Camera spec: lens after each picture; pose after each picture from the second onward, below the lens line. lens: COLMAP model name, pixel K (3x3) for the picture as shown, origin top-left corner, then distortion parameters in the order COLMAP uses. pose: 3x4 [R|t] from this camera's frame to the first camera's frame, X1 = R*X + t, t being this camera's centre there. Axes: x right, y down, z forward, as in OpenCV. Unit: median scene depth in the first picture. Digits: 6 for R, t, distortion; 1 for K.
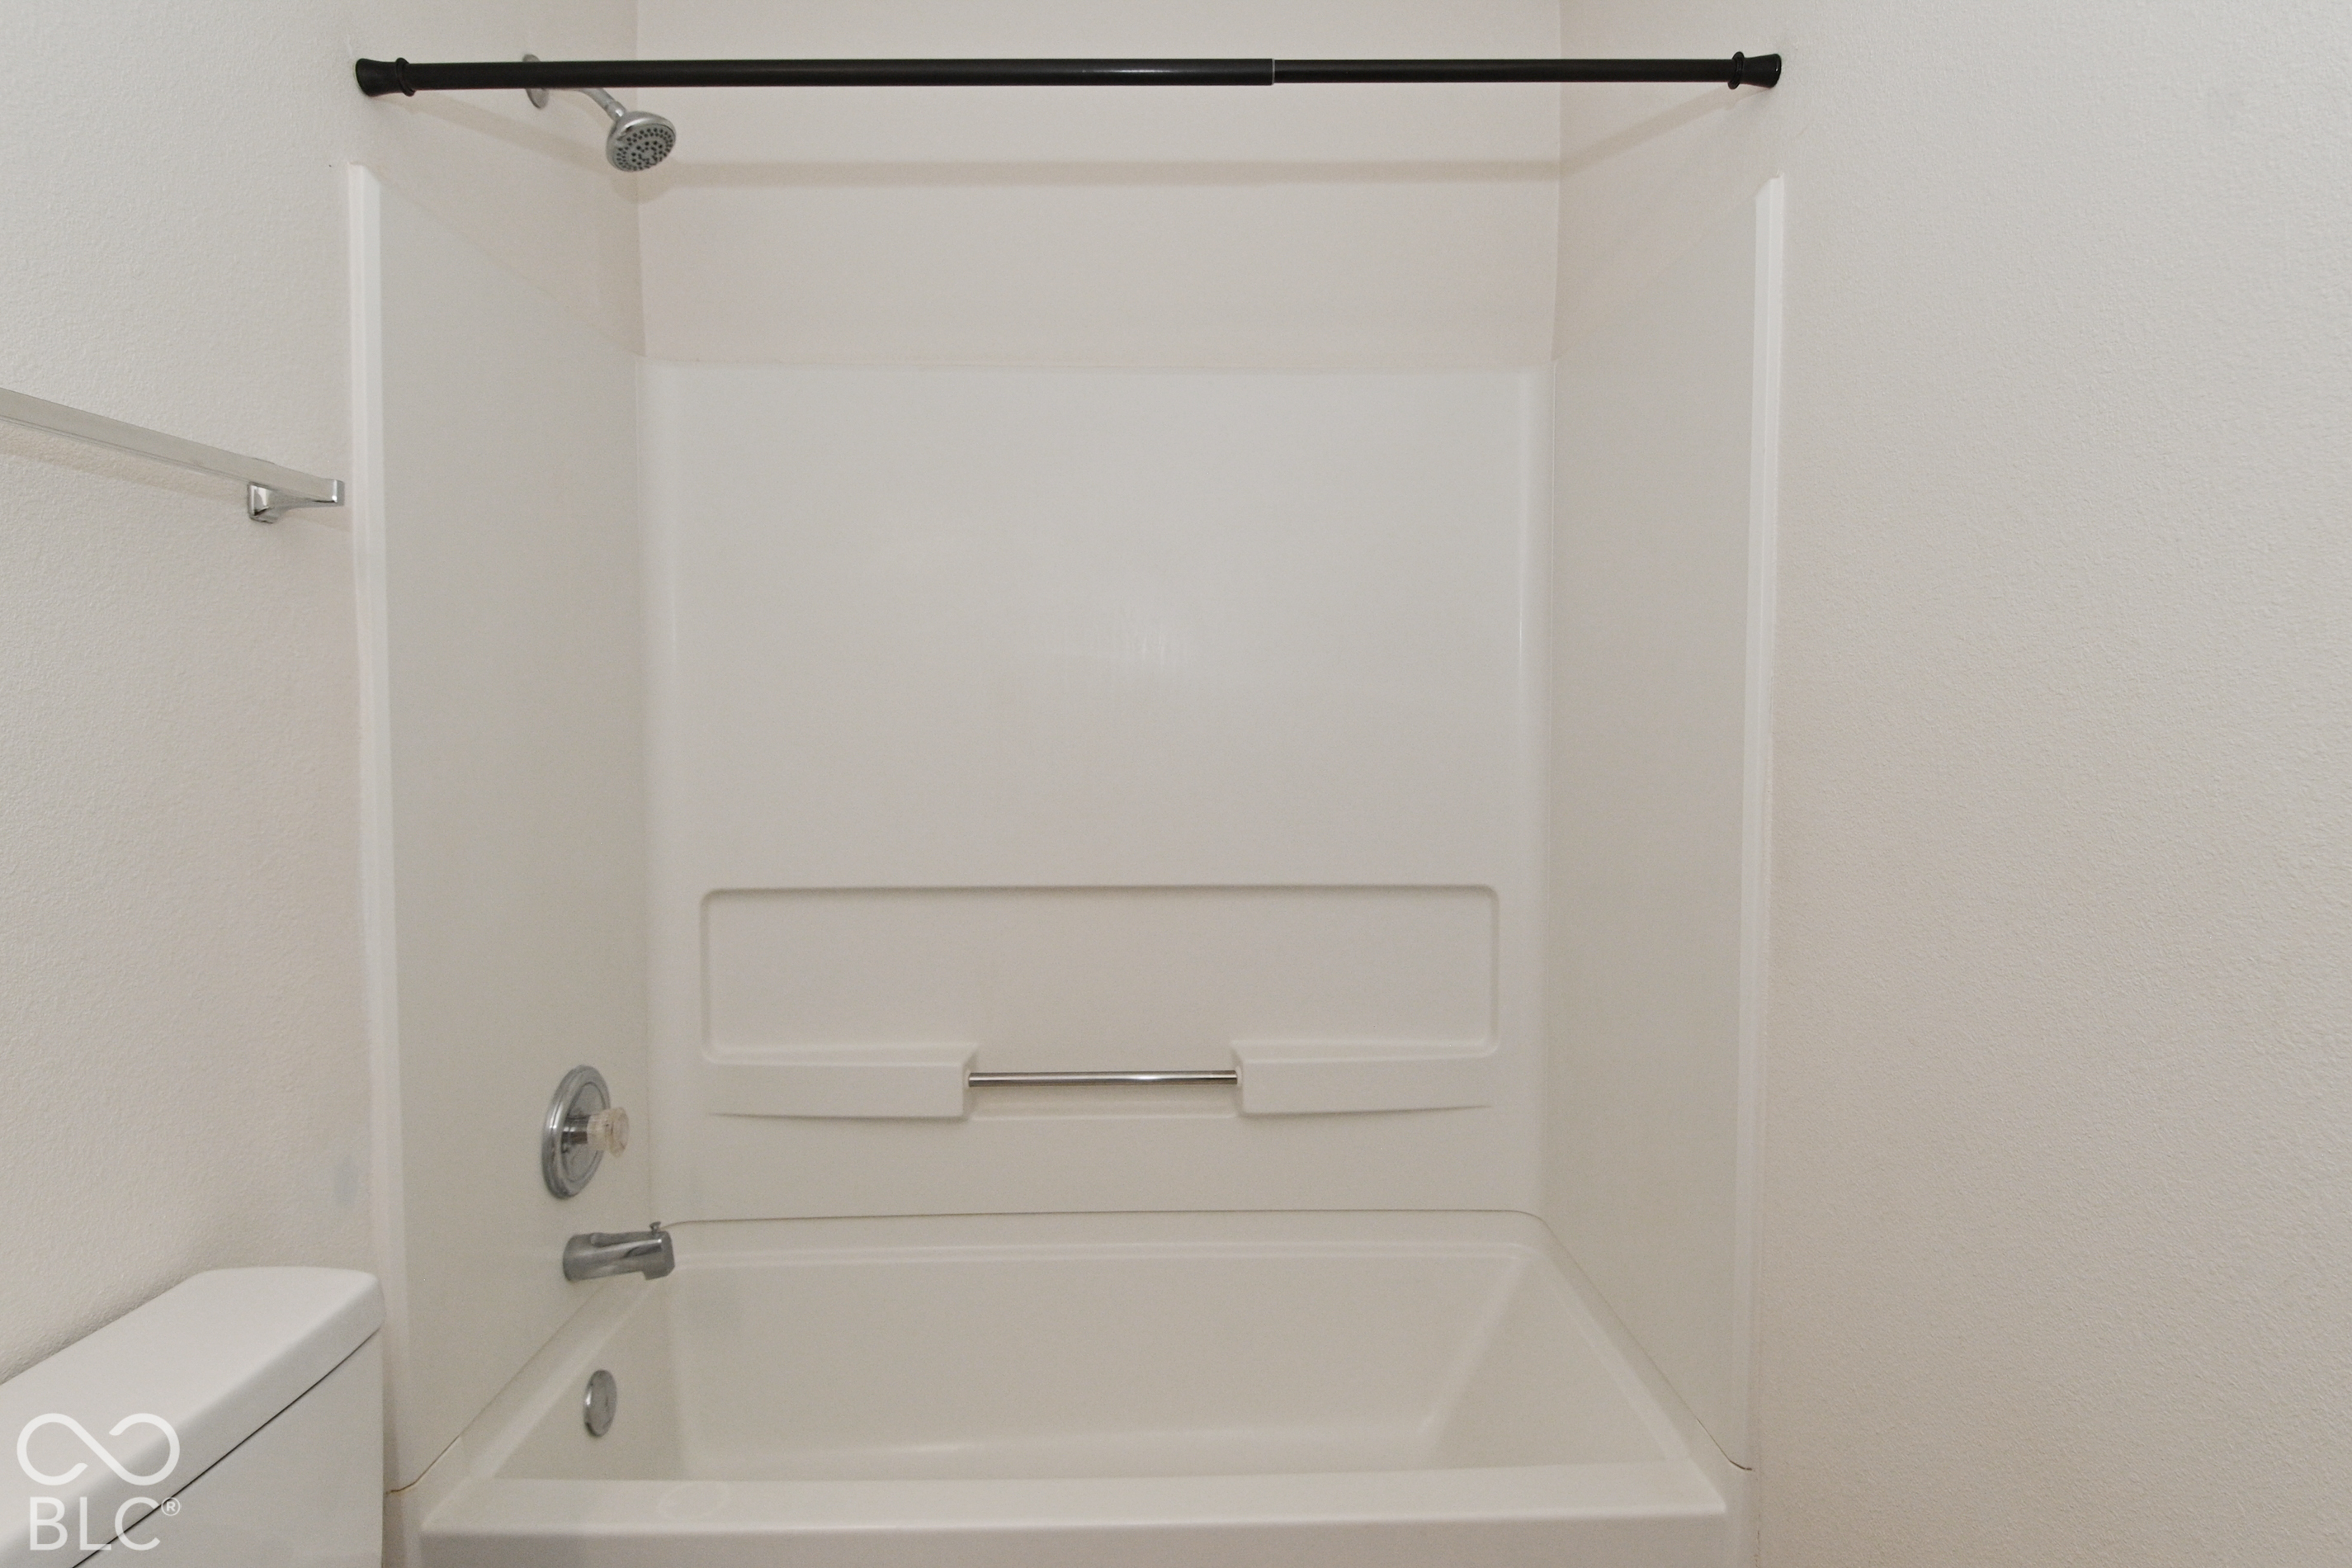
lens RADIAL K [[1222.9, 0, 1182.1], [0, 1222.9, 756.7], [0, 0, 1]] dist [0.000730, 0.000054]
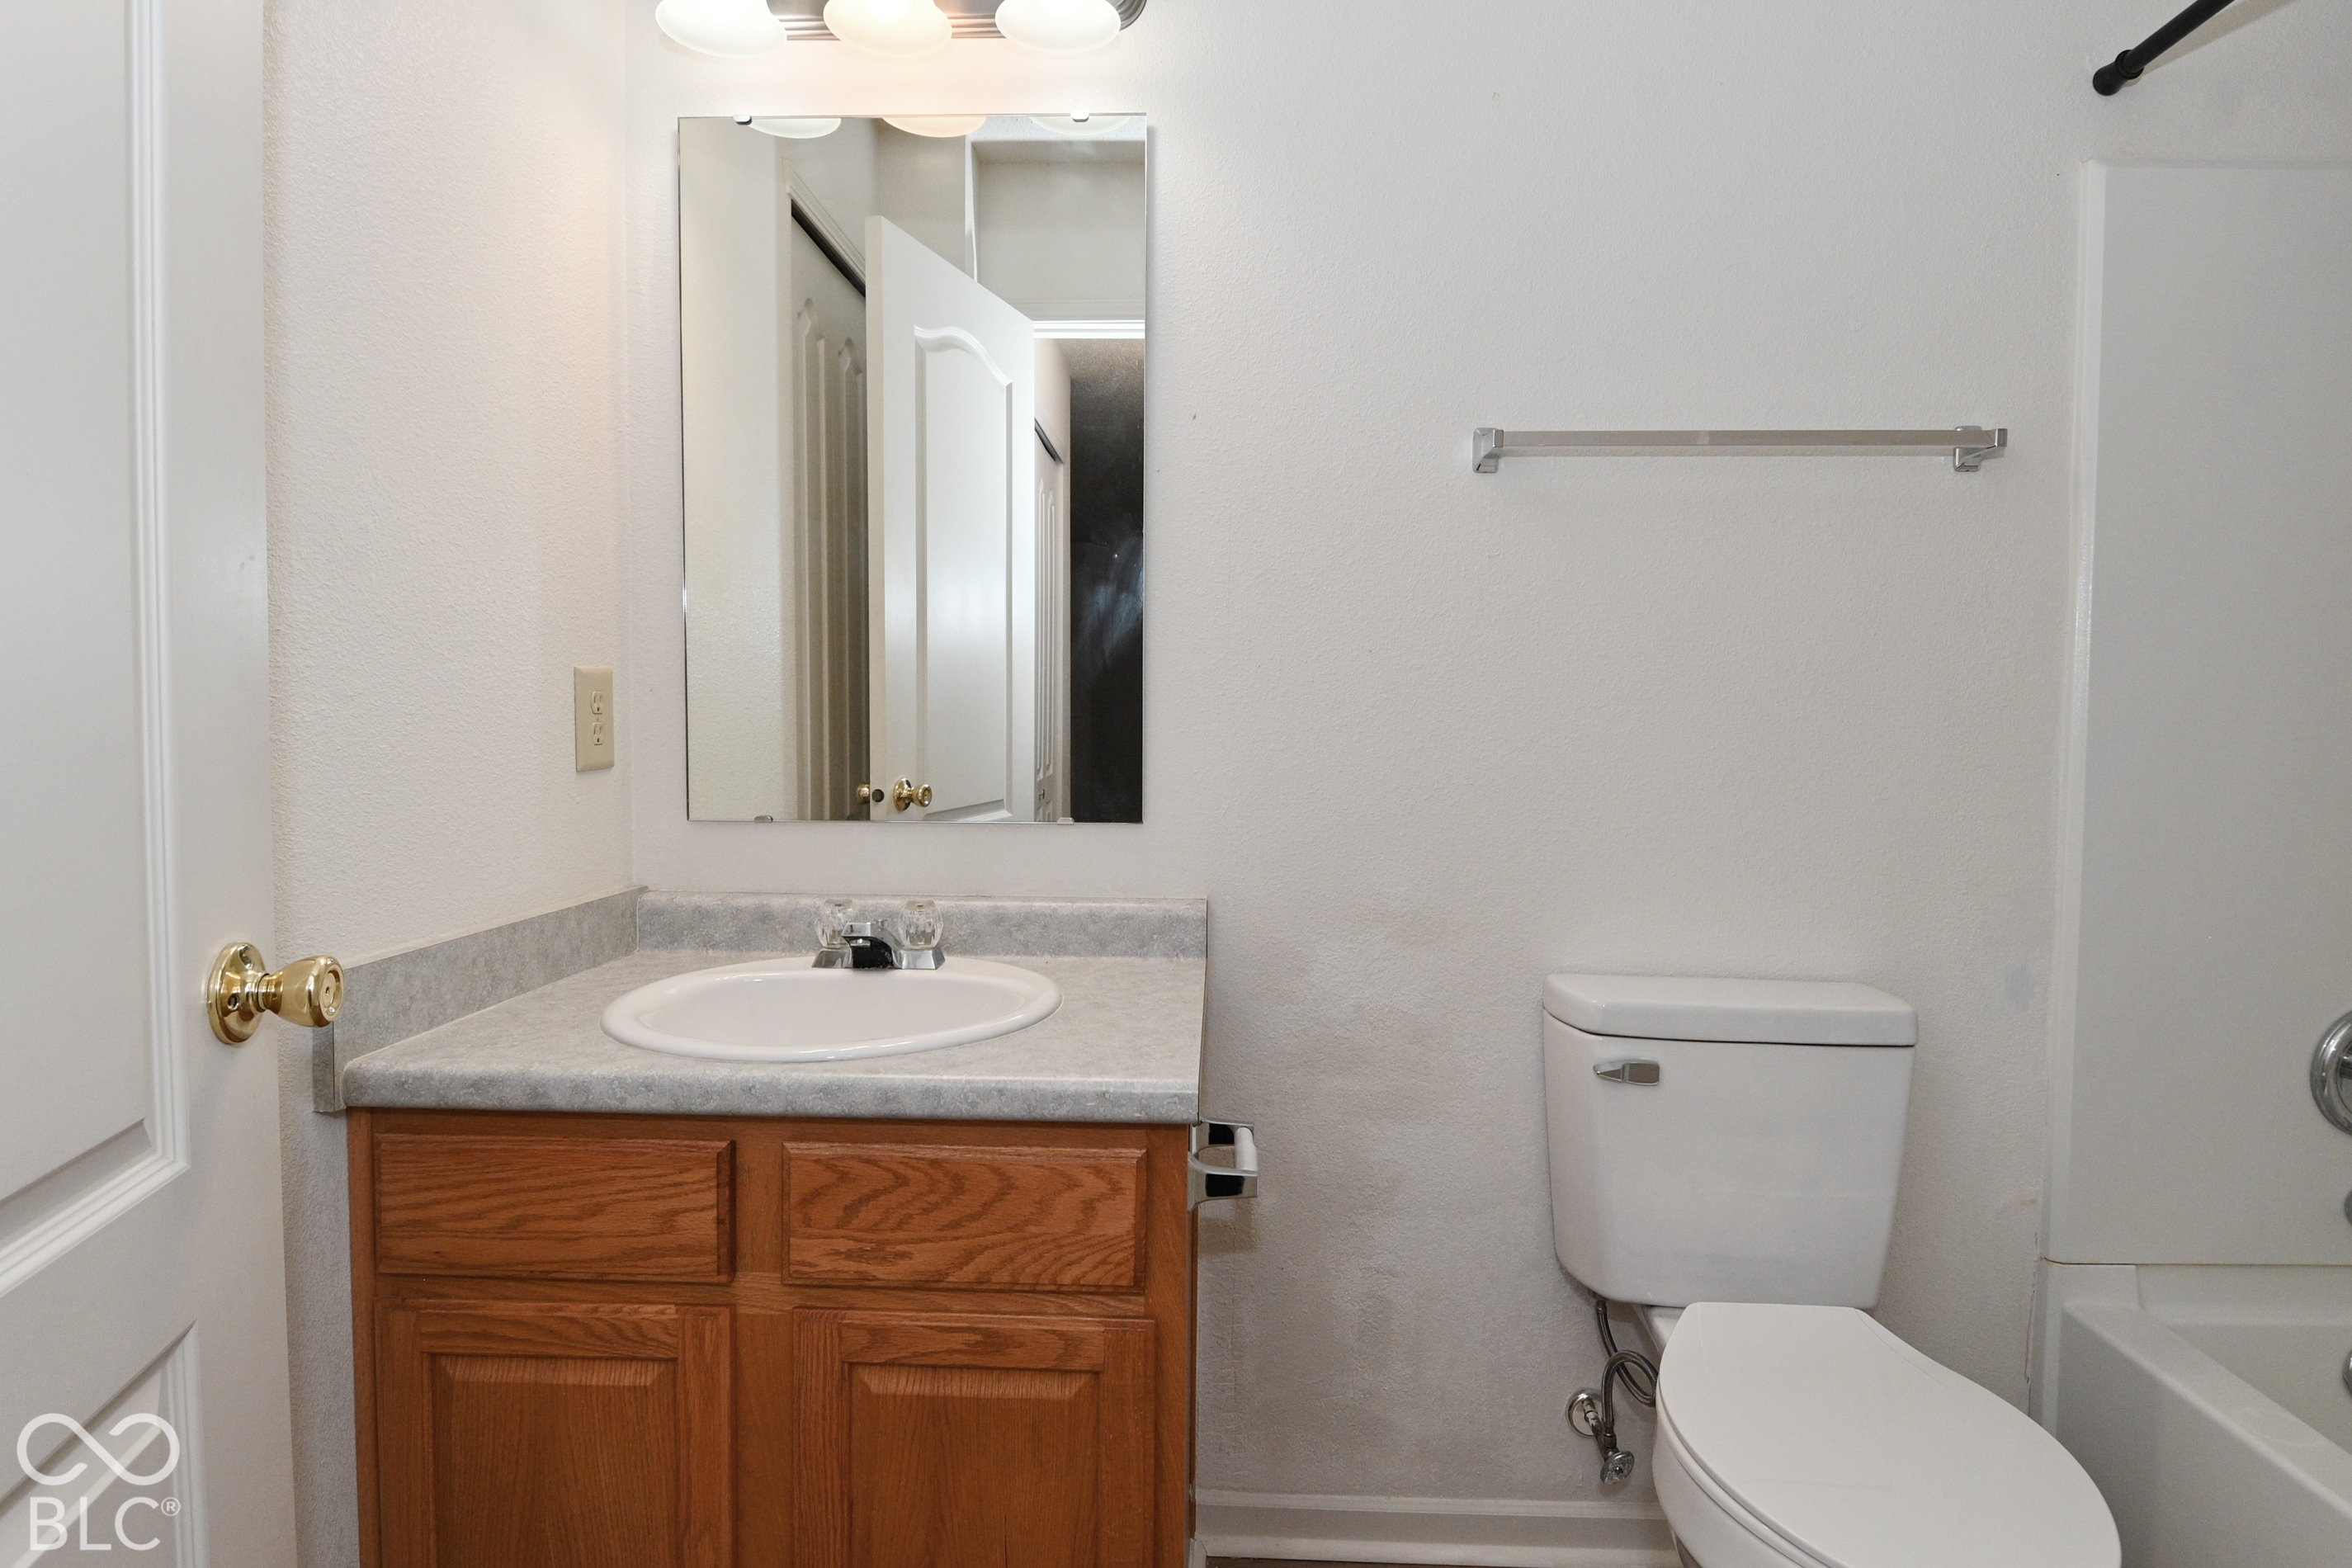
lens RADIAL K [[1222.9, 0, 1182.1], [0, 1222.9, 756.7], [0, 0, 1]] dist [0.000730, 0.000054]
pose [[-0.047291, 0.035238, -0.998259, 0.601590], [-0.048074, 0.998139, 0.037511, 0.103916], [0.997724, 0.049764, -0.045509, 0.185680]]
